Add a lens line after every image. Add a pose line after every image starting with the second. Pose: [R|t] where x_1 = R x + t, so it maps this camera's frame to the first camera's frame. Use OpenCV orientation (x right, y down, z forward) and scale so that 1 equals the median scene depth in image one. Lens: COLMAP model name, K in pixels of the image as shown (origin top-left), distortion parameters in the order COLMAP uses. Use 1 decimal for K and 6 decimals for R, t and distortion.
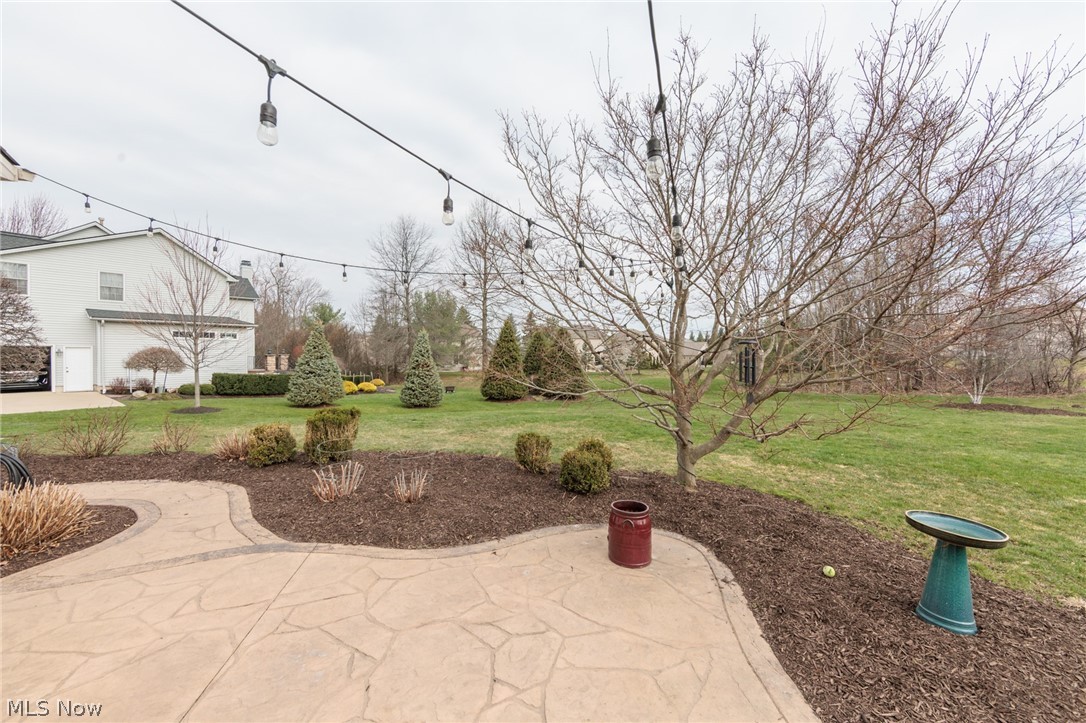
lens RADIAL K [[423.3, 0, 544.0], [0, 423.3, 356.1], [0, 0, 1]] dist [-0.000045, -0.000146]
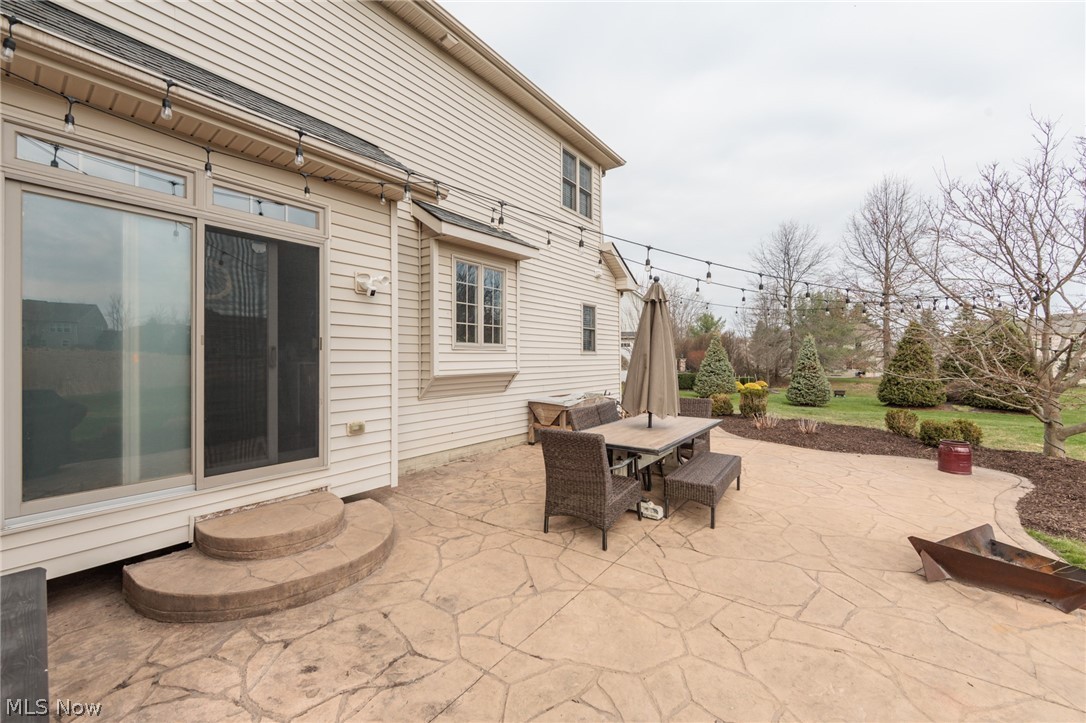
lens RADIAL K [[423.3, 0, 544.0], [0, 423.3, 356.1], [0, 0, 1]] dist [-0.000045, -0.000146]
pose [[0.672856, -0.008119, -0.739729, 0.028968], [-0.000343, 0.999936, -0.011288, 0.002169], [0.739773, 0.007849, 0.672811, -0.113486]]
